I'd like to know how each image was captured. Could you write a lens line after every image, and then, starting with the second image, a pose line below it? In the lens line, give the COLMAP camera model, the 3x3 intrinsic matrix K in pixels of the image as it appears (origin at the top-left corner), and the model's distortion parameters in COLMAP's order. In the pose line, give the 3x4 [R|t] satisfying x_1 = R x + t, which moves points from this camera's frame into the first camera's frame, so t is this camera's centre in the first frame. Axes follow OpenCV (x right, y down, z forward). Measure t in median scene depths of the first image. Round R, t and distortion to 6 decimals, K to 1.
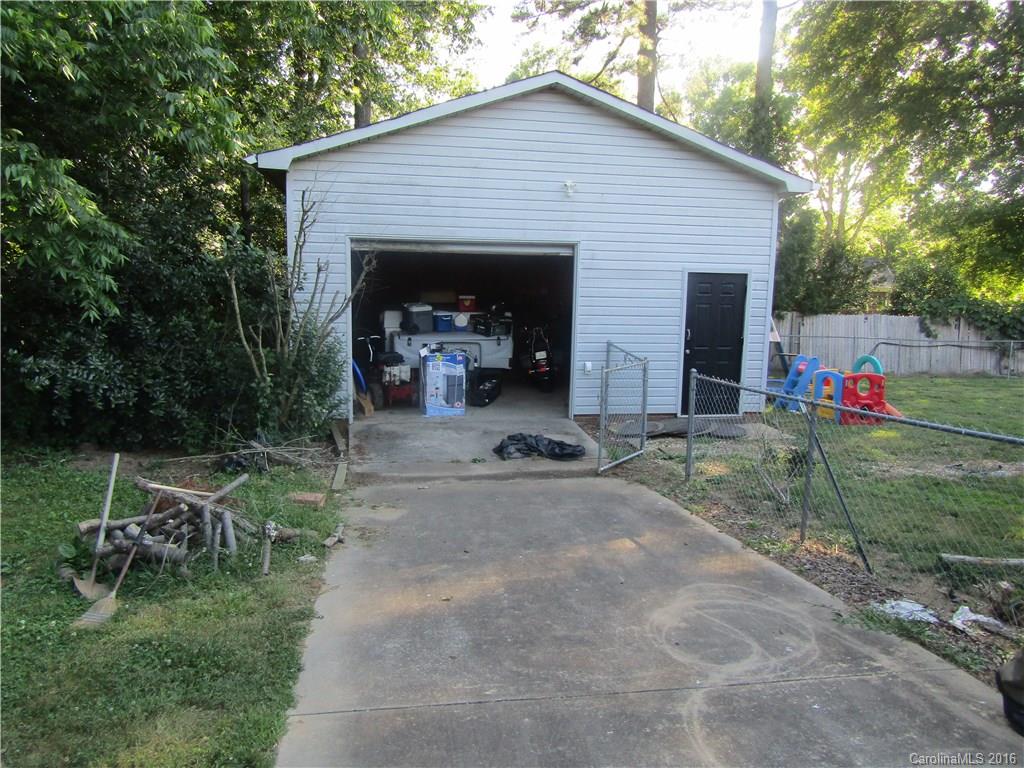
lens RADIAL K [[728.3, 0, 512.0], [0, 728.3, 384.0], [0, 0, 1]] dist [-0.007297, -0.001121]
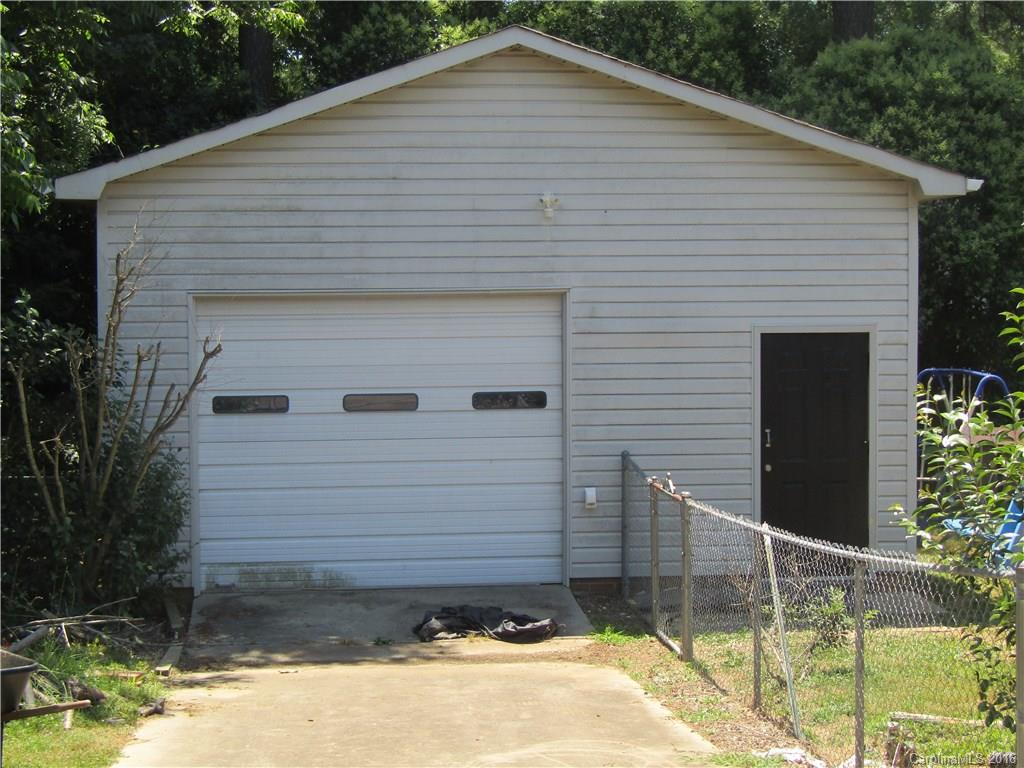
lens RADIAL K [[1685.6, 0, 512.0], [0, 1685.6, 384.0], [0, 0, 1]] dist [-0.157708, 0.033280]
pose [[0.998071, -0.022789, -0.057741, 0.138137], [0.016878, 0.994757, -0.100869, 0.025422], [0.059737, 0.099700, 0.993223, -0.429015]]
